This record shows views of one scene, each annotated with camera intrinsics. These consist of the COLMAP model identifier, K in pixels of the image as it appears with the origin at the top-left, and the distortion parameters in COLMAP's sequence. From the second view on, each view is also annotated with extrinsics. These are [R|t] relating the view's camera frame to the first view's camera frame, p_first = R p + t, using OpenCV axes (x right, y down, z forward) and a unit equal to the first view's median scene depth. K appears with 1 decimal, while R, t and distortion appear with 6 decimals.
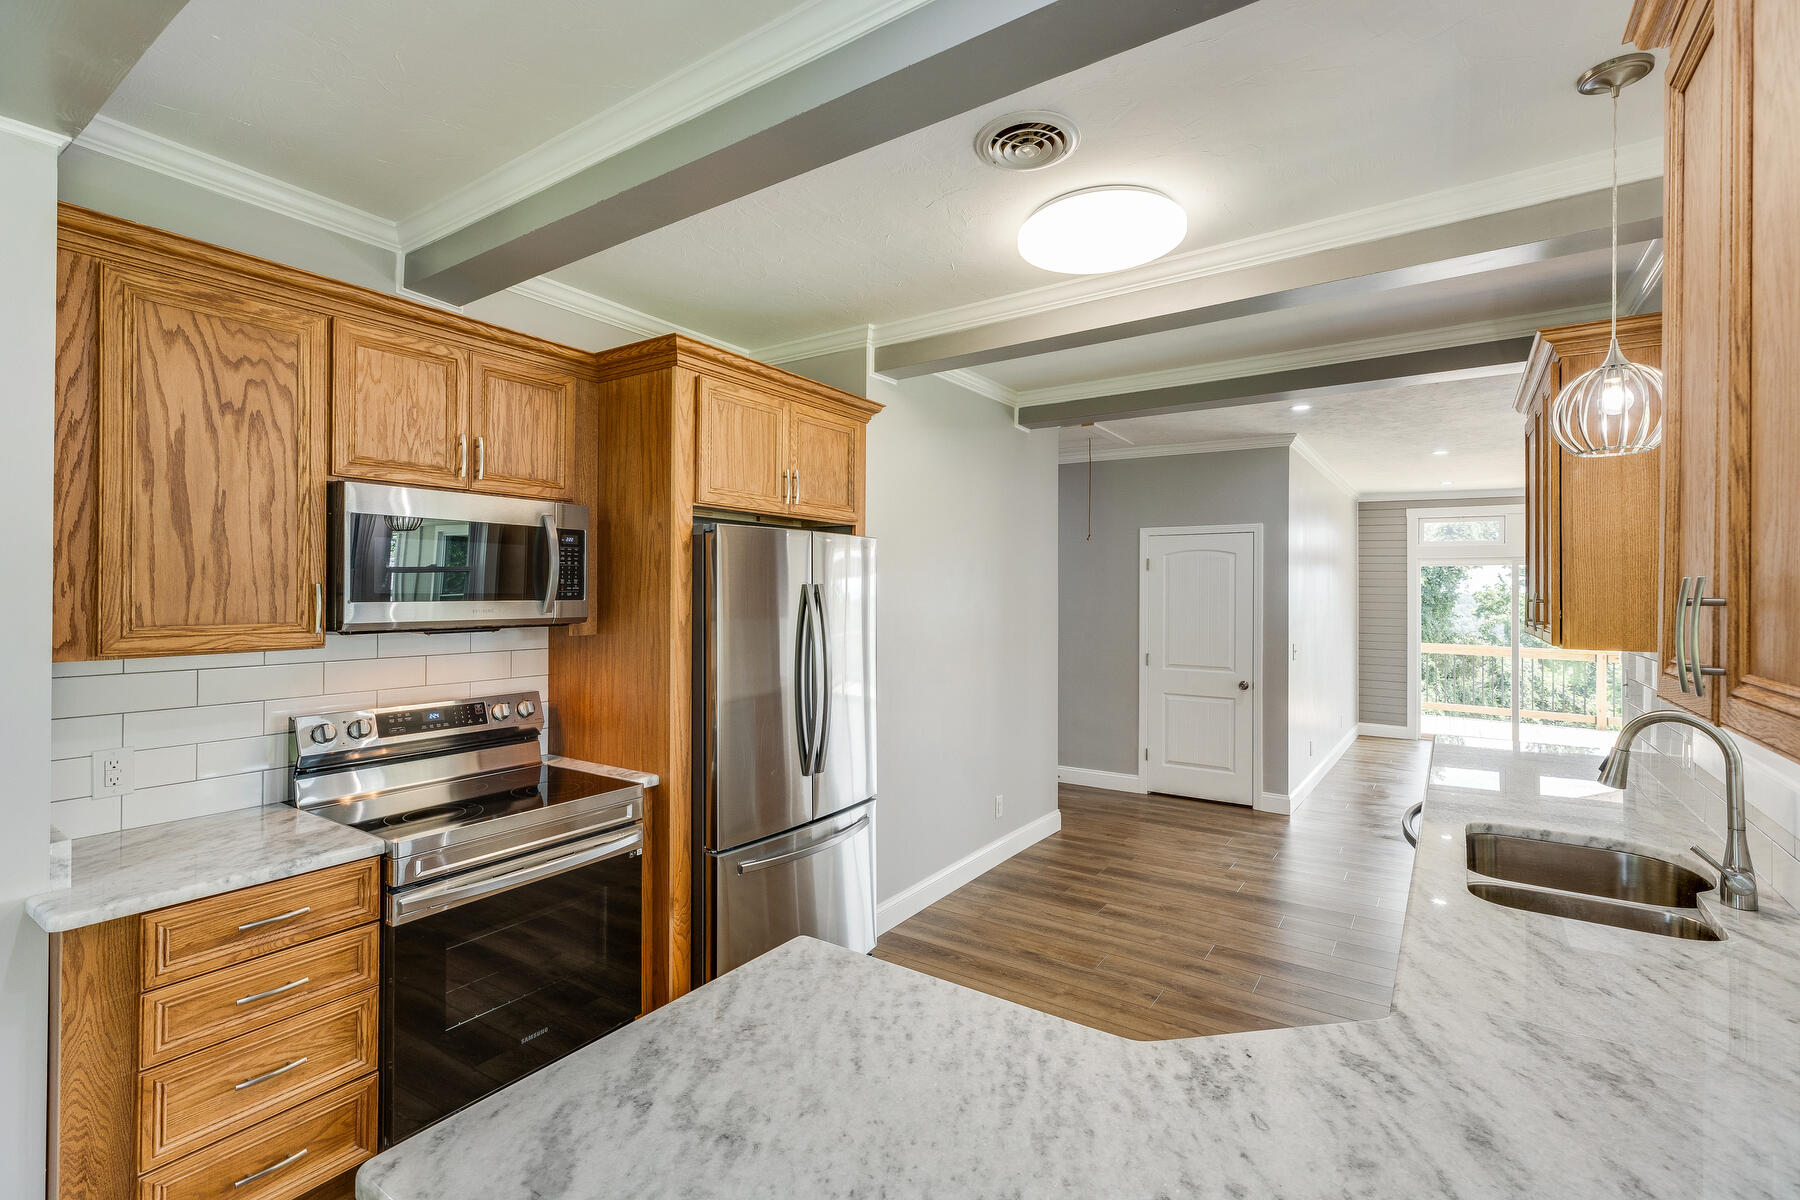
lens RADIAL K [[815.0, 0, 899.4], [0, 815.0, 594.7], [0, 0, 1]] dist [0.003730, -0.000370]
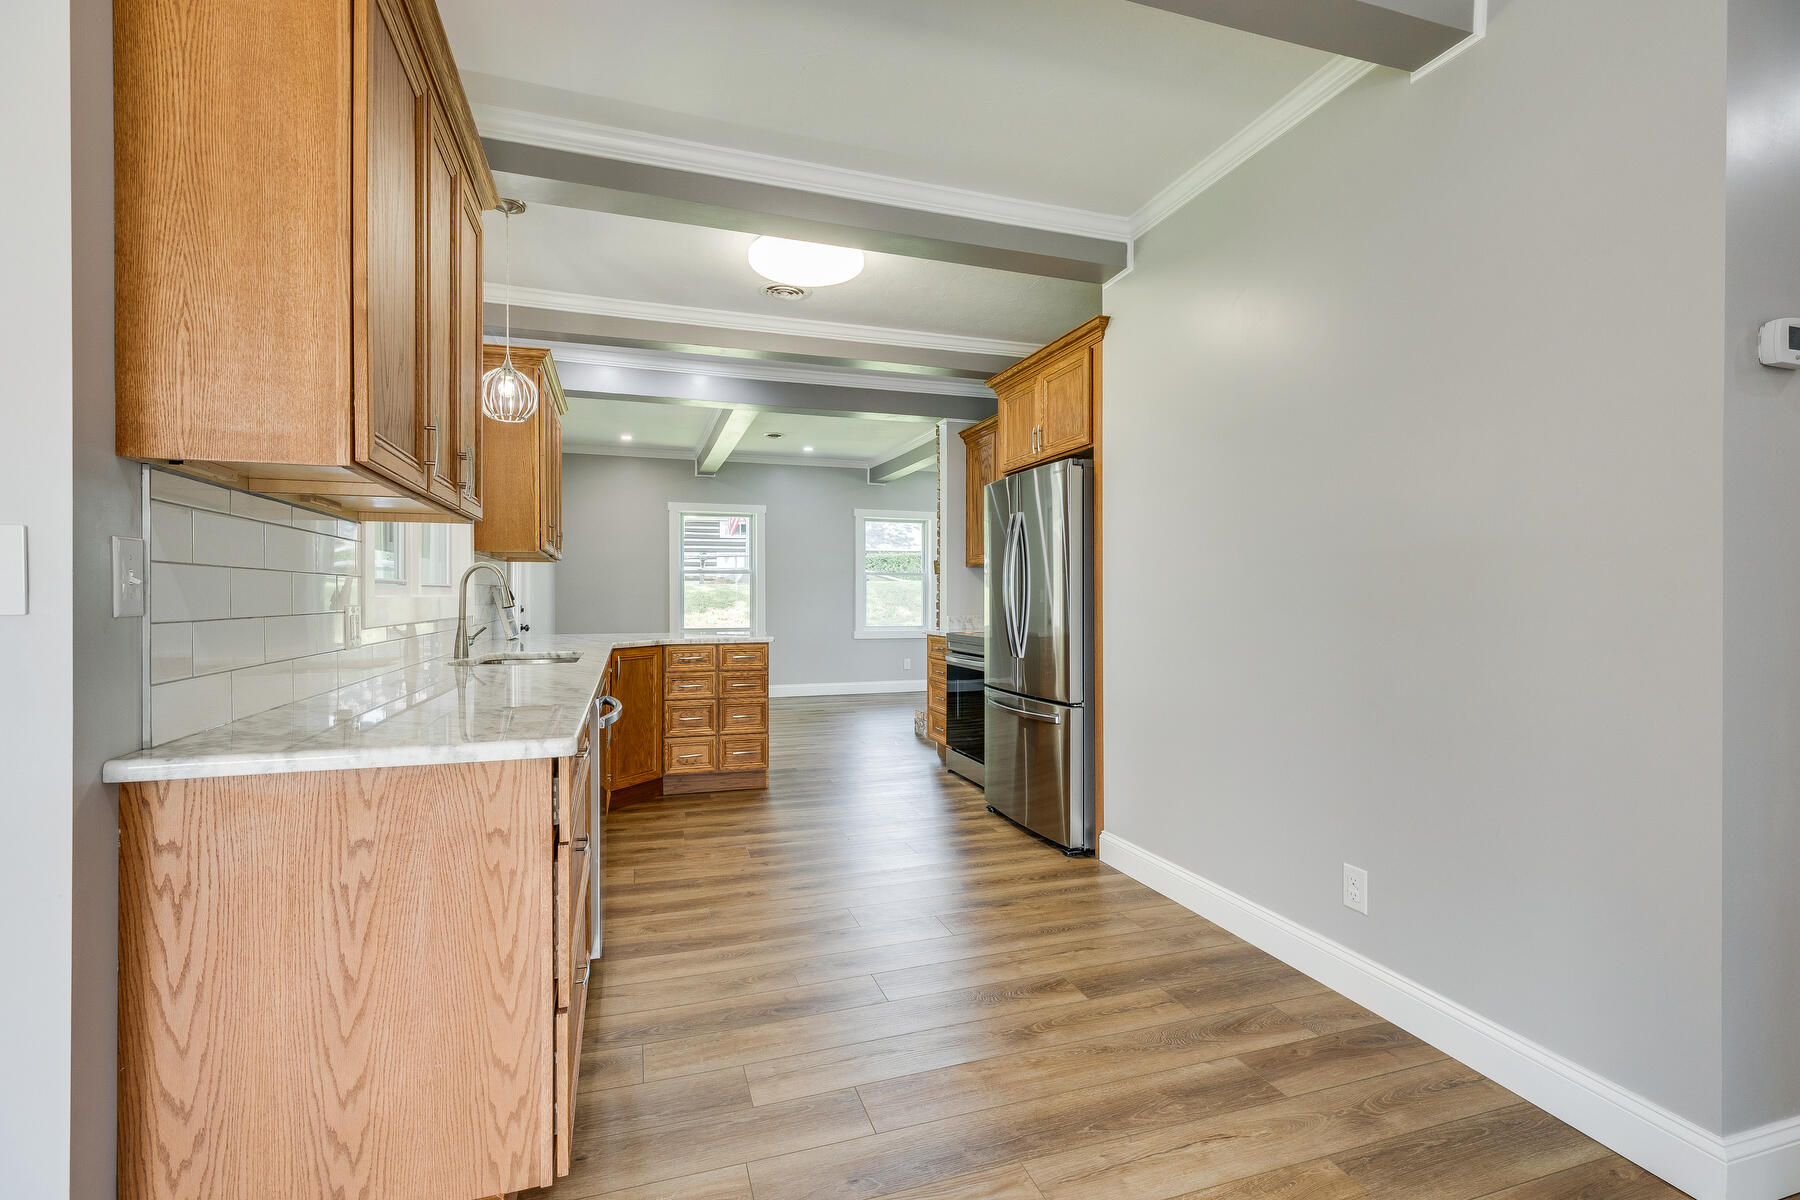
lens RADIAL K [[815.0, 0, 895.6], [0, 815.0, 598.6], [0, 0, 1]] dist [0.003730, -0.000370]
pose [[-0.612411, 0.001208, -0.790539, 0.783253], [-0.002366, 0.999992, 0.003361, 0.089900], [0.790536, 0.003929, -0.612403, 1.221105]]
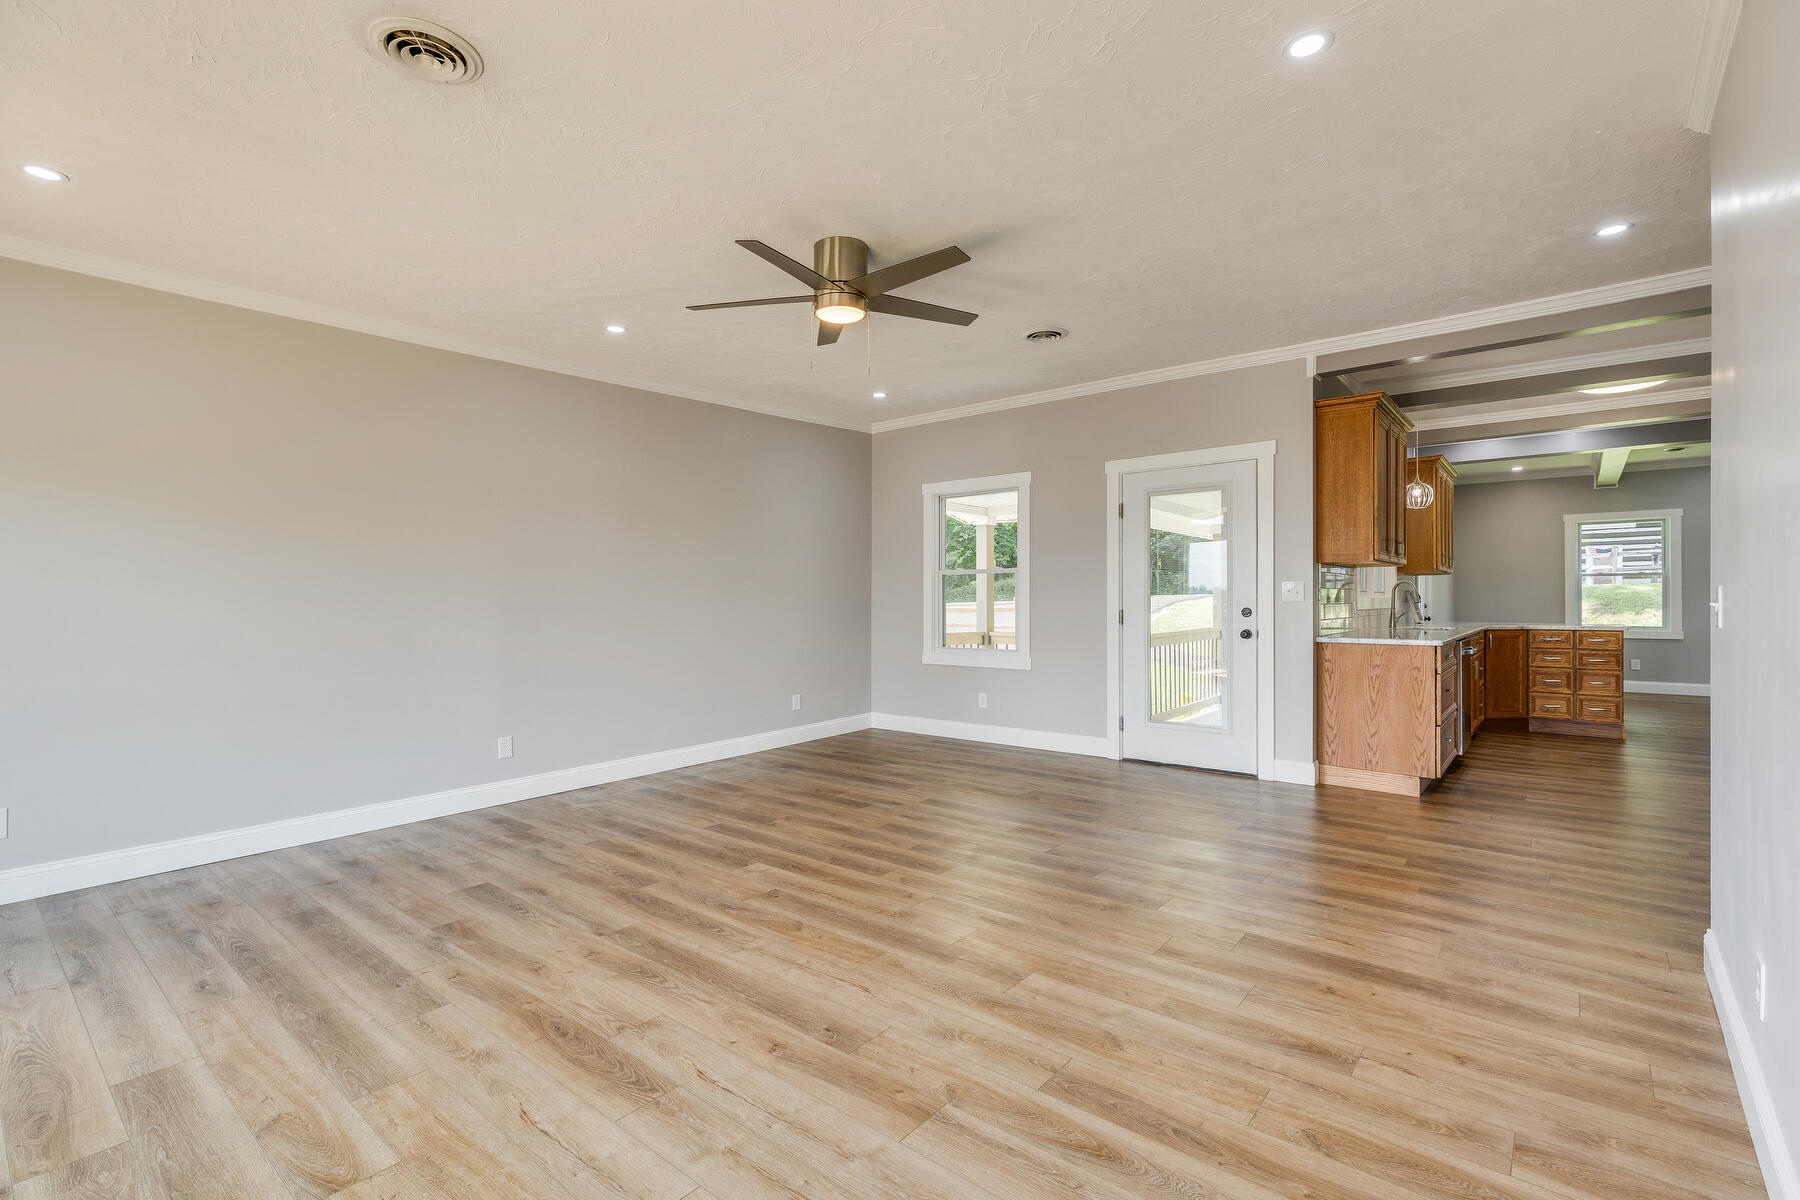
lens RADIAL K [[815.0, 0, 891.9], [0, 815.0, 600.2], [0, 0, 1]] dist [0.003730, -0.000370]
pose [[-0.995285, 0.000826, 0.096994, 1.354428], [0.001241, 0.999990, 0.004218, 0.089167], [-0.096990, 0.004319, -0.995276, 2.316025]]
